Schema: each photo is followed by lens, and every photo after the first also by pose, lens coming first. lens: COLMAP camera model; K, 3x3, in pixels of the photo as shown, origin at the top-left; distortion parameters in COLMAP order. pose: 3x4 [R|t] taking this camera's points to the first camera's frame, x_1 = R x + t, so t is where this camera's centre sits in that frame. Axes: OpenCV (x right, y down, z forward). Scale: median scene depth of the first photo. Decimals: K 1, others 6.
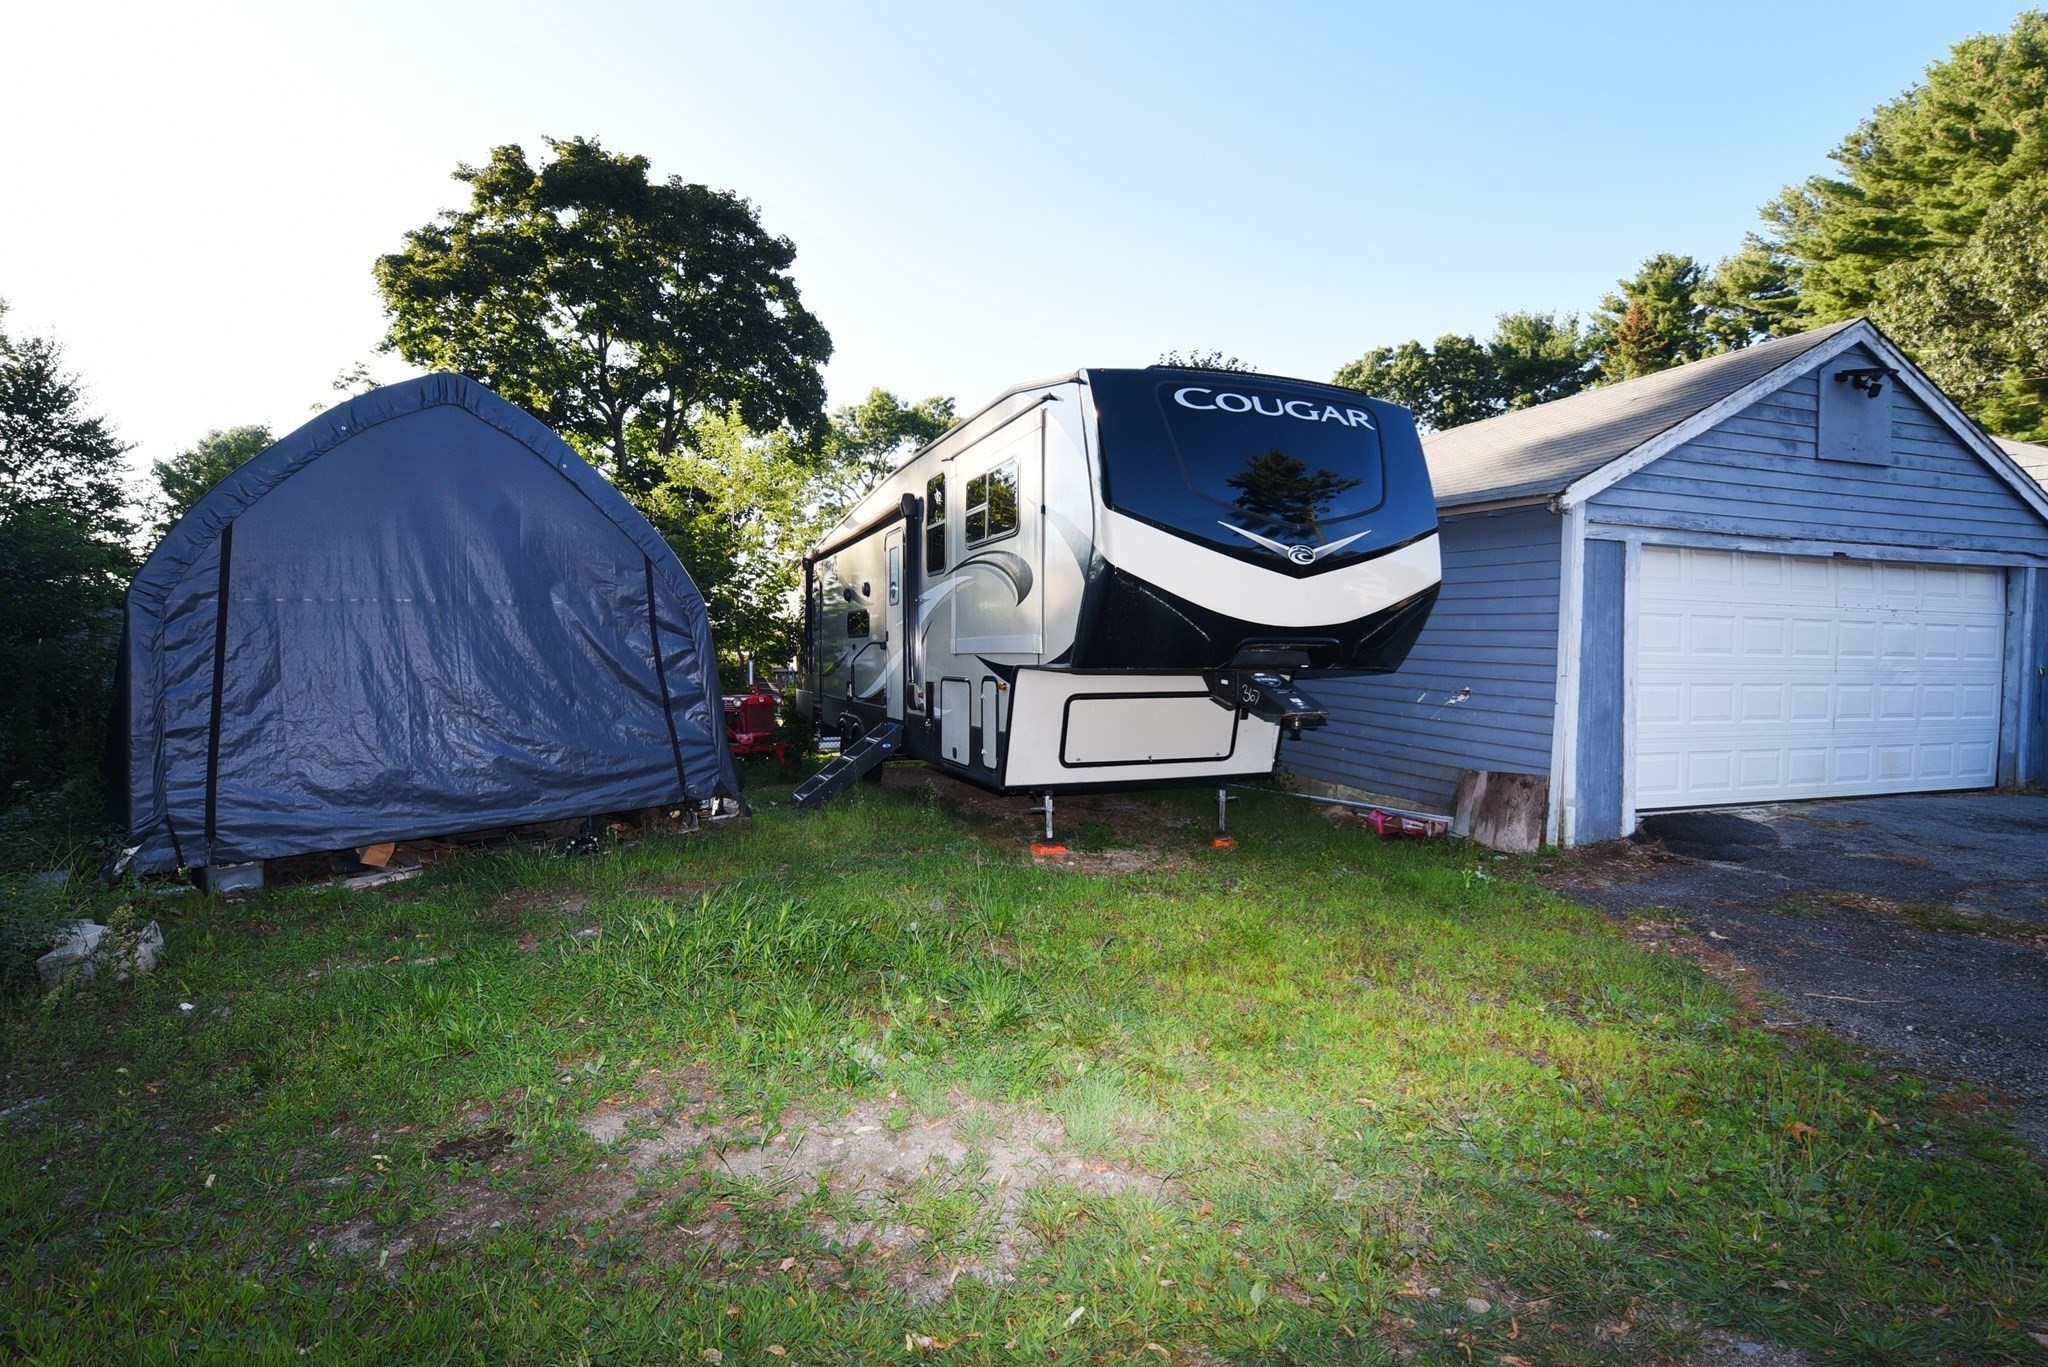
lens RADIAL K [[971.4, 0, 1025.0], [0, 971.4, 682.5], [0, 0, 1]] dist [0.000406, -0.000671]
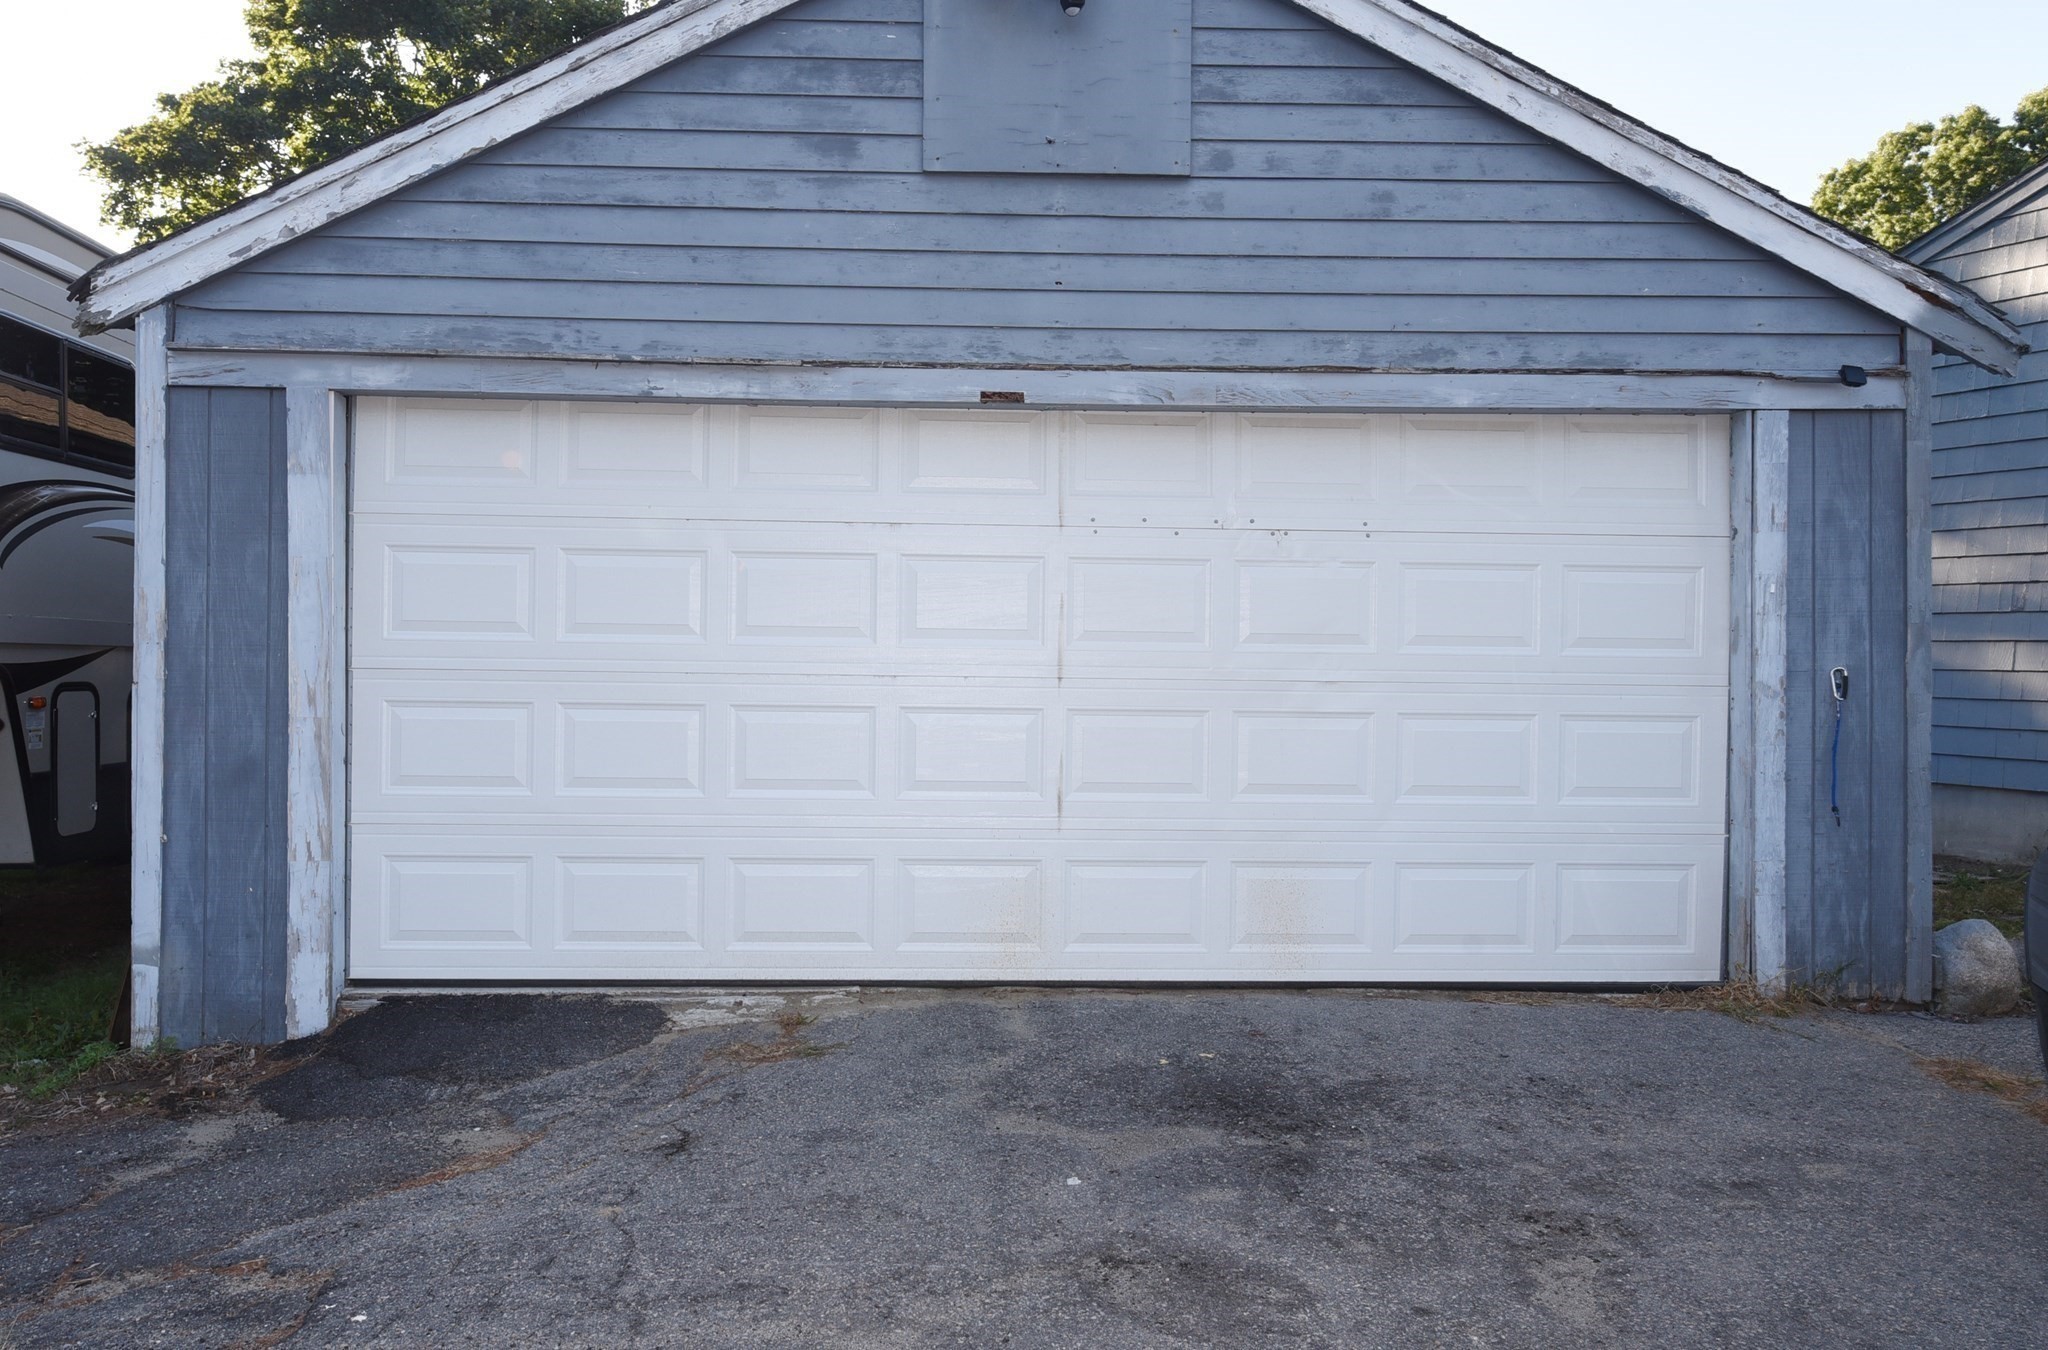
lens RADIAL K [[1418.4, 0, 1023.8], [0, 1418.4, 675.5], [0, 0, 1]] dist [0.001213, -0.002024]
pose [[0.950967, 0.004376, -0.309262, 1.008842], [-0.010846, 0.999757, -0.019205, -0.001150], [0.309103, 0.021618, 0.950783, 0.417798]]
